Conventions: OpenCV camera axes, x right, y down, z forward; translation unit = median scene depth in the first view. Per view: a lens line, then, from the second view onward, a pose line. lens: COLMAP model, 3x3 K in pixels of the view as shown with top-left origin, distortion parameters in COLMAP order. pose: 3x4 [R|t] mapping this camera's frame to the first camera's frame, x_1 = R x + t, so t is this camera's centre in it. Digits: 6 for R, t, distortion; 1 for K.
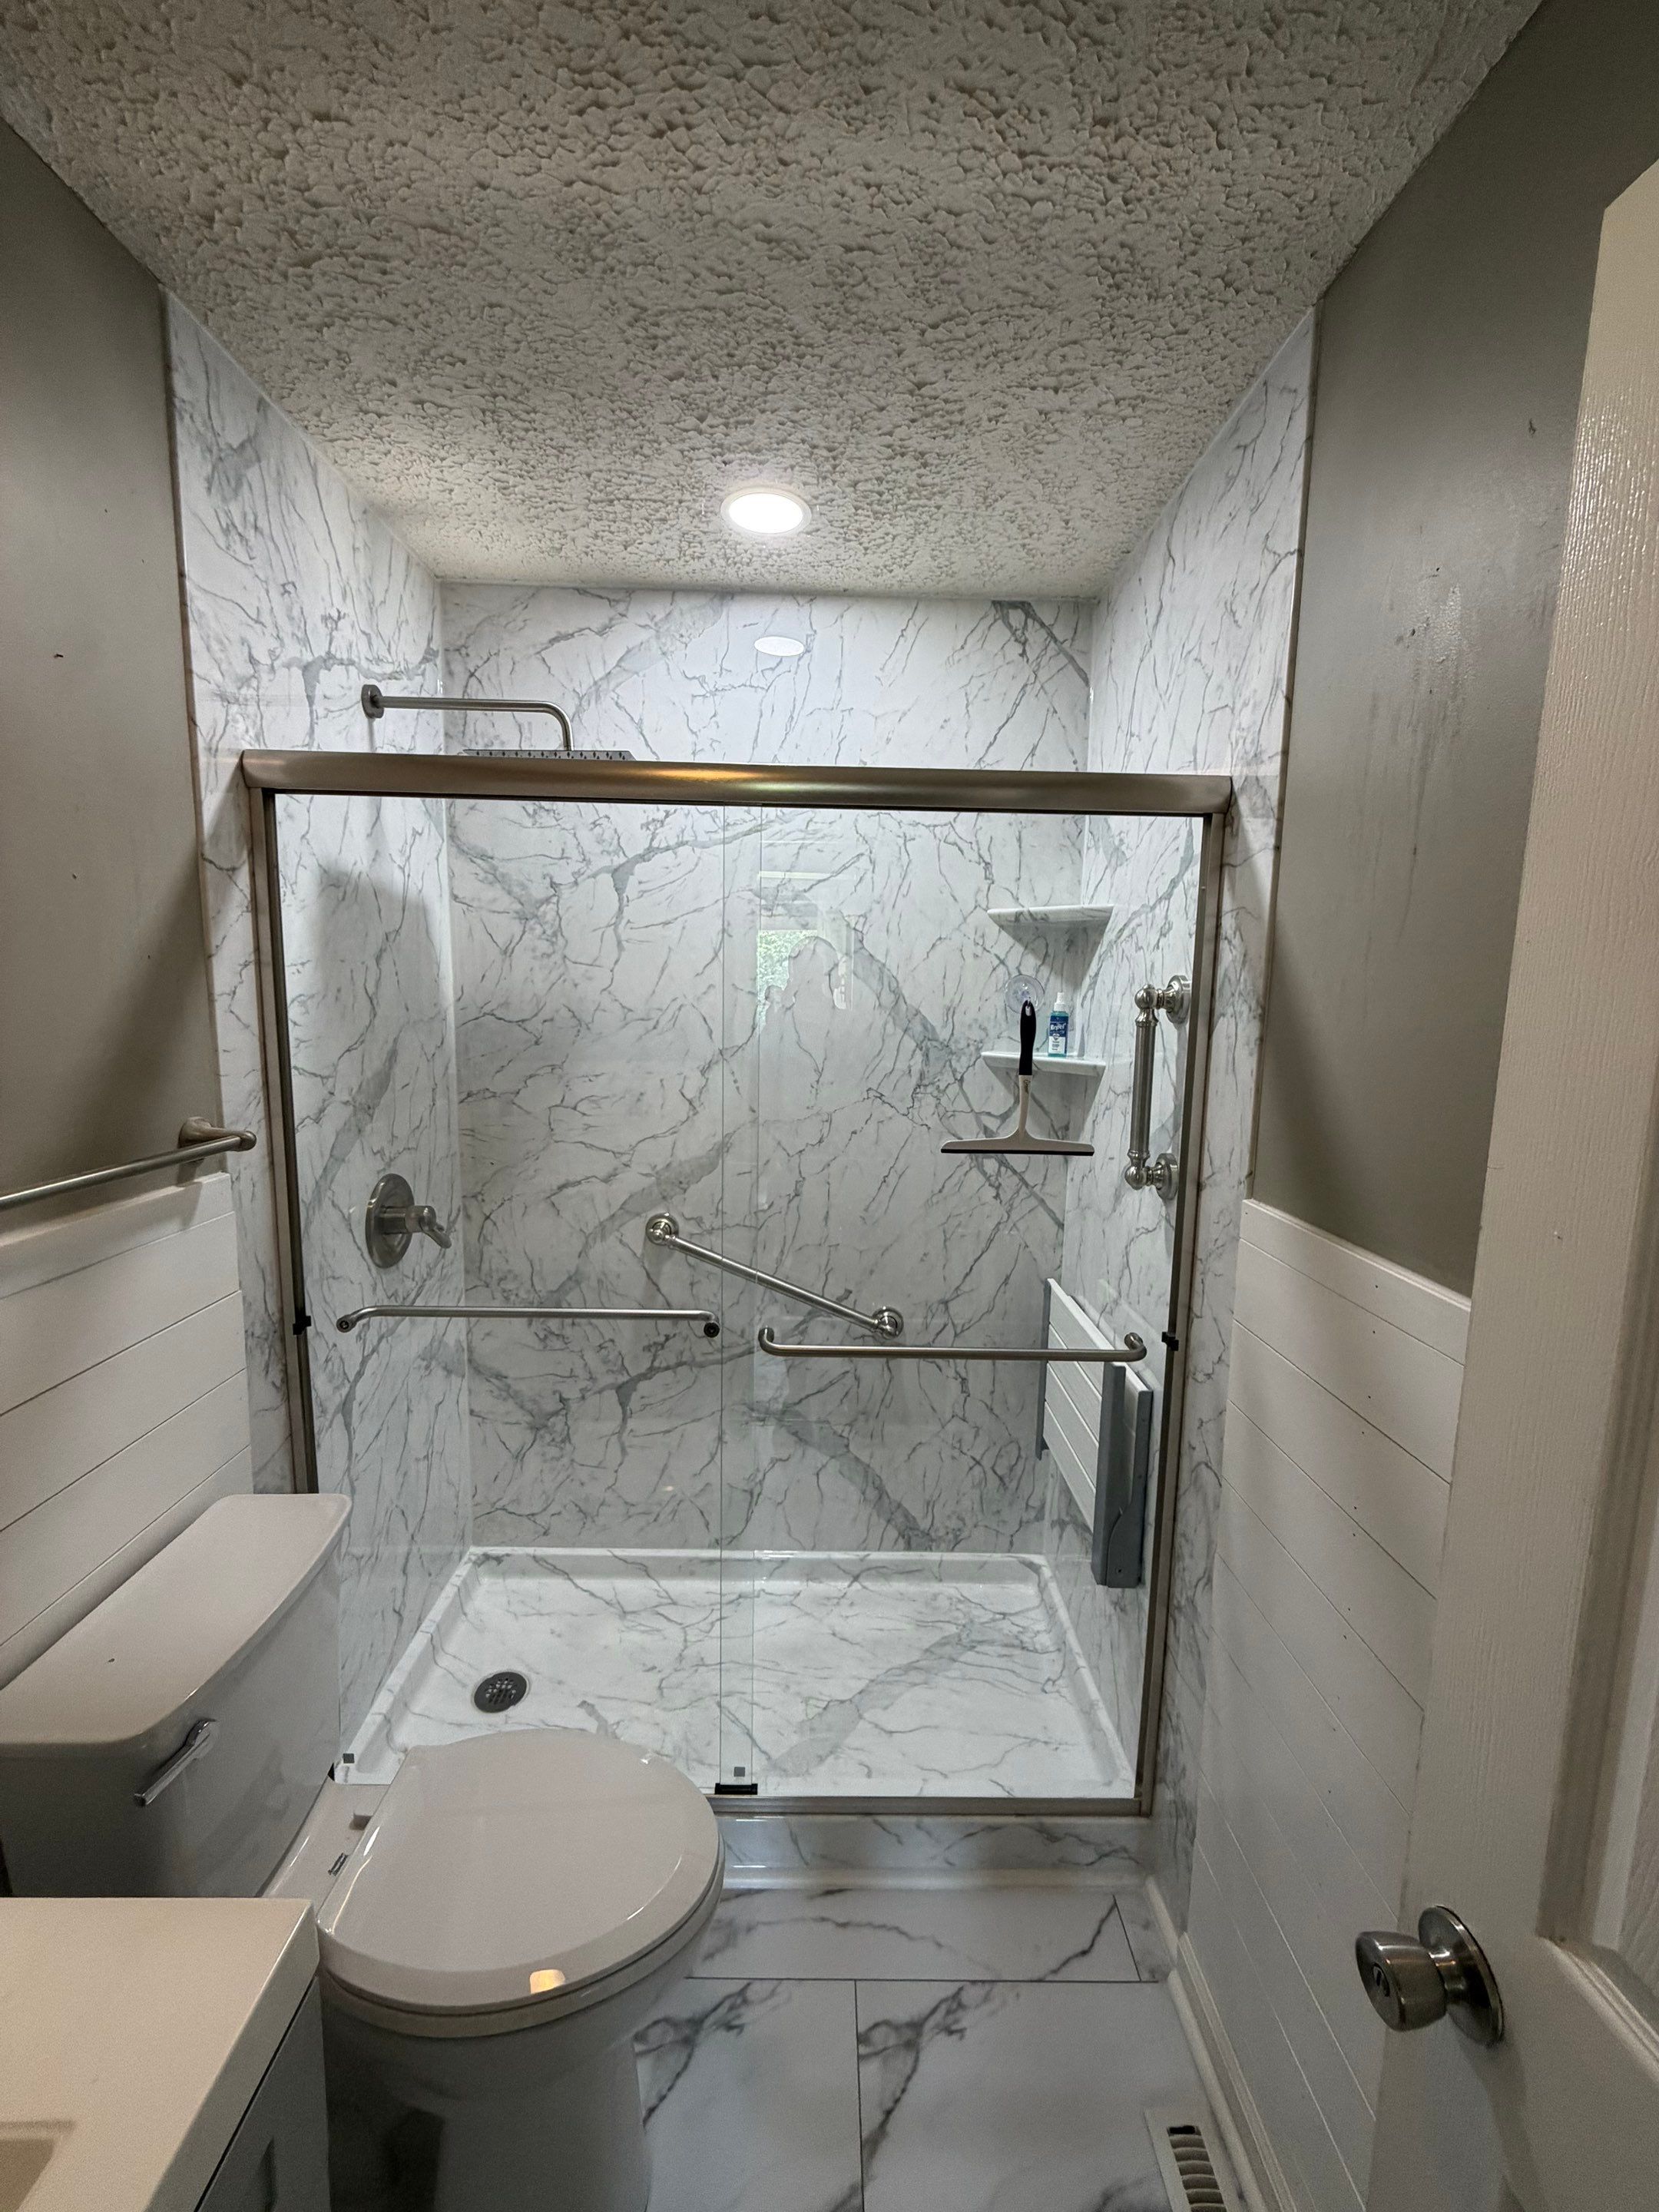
lens RADIAL K [[872.8, 0, 820.3], [0, 872.8, 1100.4], [0, 0, 1]] dist [-0.002320, 0.000373]
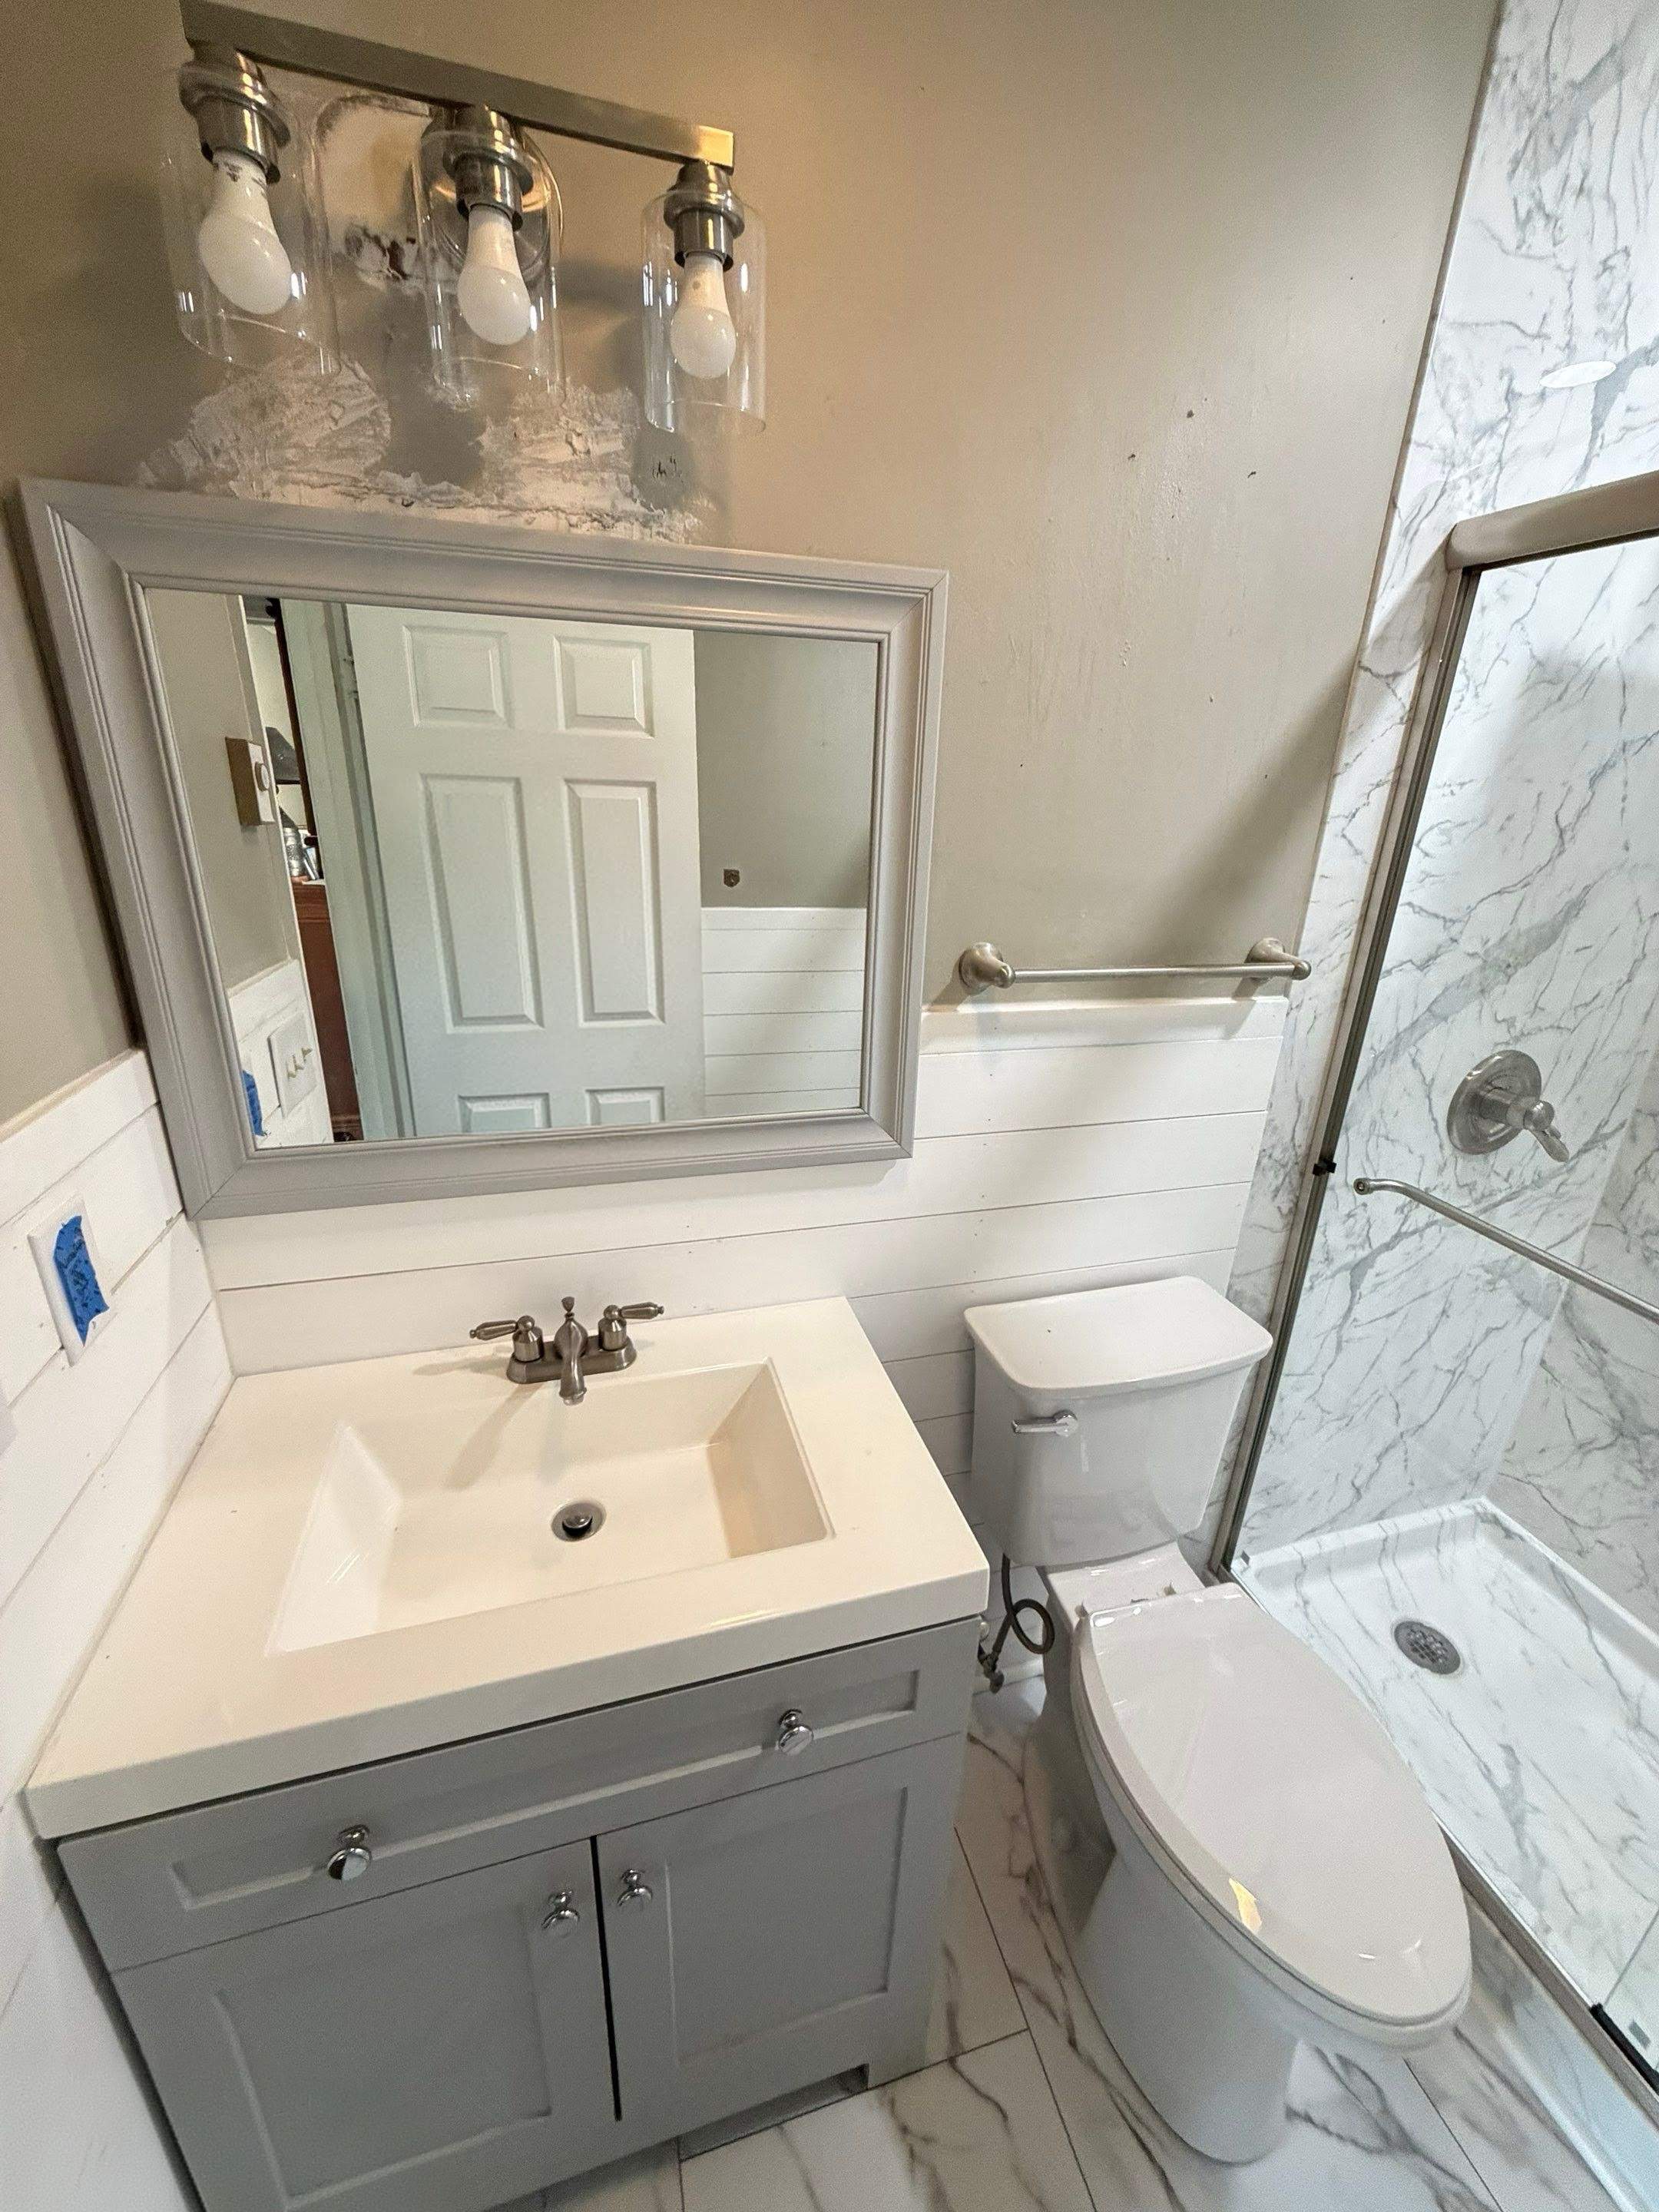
lens RADIAL K [[872.8, 0, 829.9], [0, 872.8, 1098.8], [0, 0, 1]] dist [-0.002320, 0.000373]
pose [[0.267783, 0.324430, -0.907214, 0.118681], [-0.149955, 0.944162, 0.293381, -0.021206], [0.951738, 0.057478, 0.301481, 0.158843]]
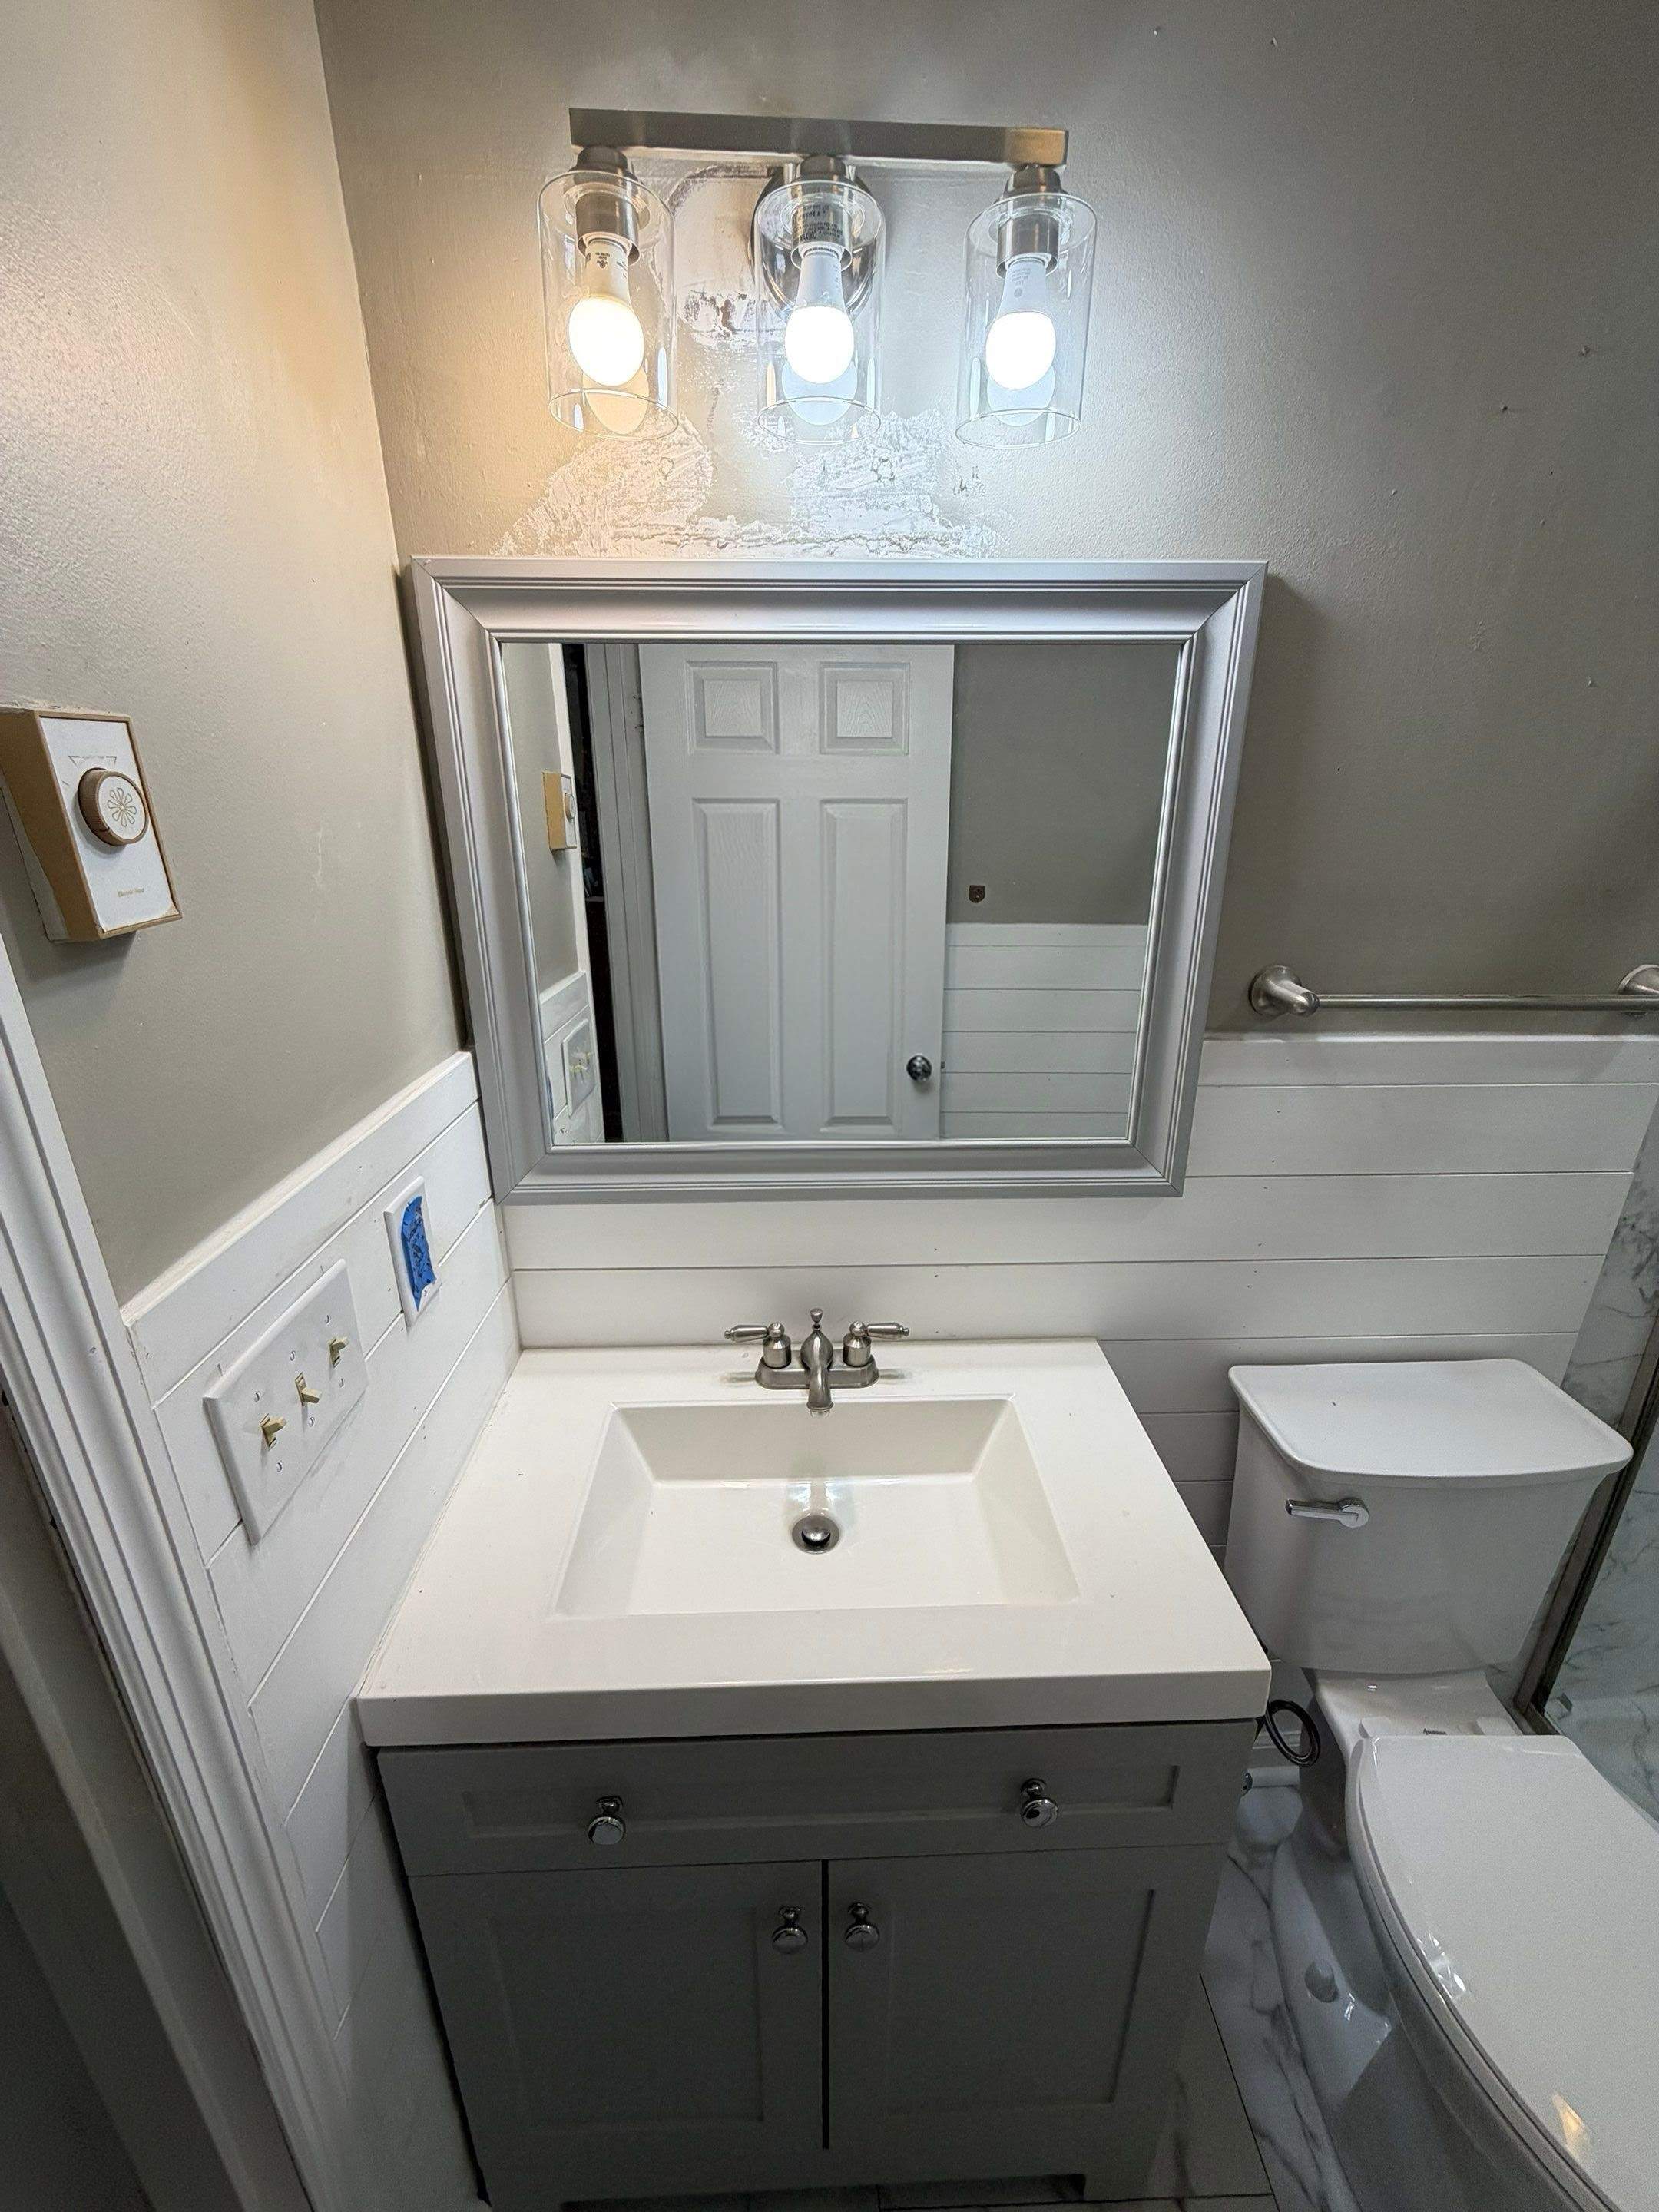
lens RADIAL K [[872.8, 0, 833.2], [0, 872.8, 1099.7], [0, 0, 1]] dist [-0.002320, 0.000373]
pose [[0.025017, 0.318734, -0.947514, 0.096818], [-0.126667, 0.941182, 0.313260, -0.018172], [0.991630, 0.112182, 0.063919, 0.126578]]
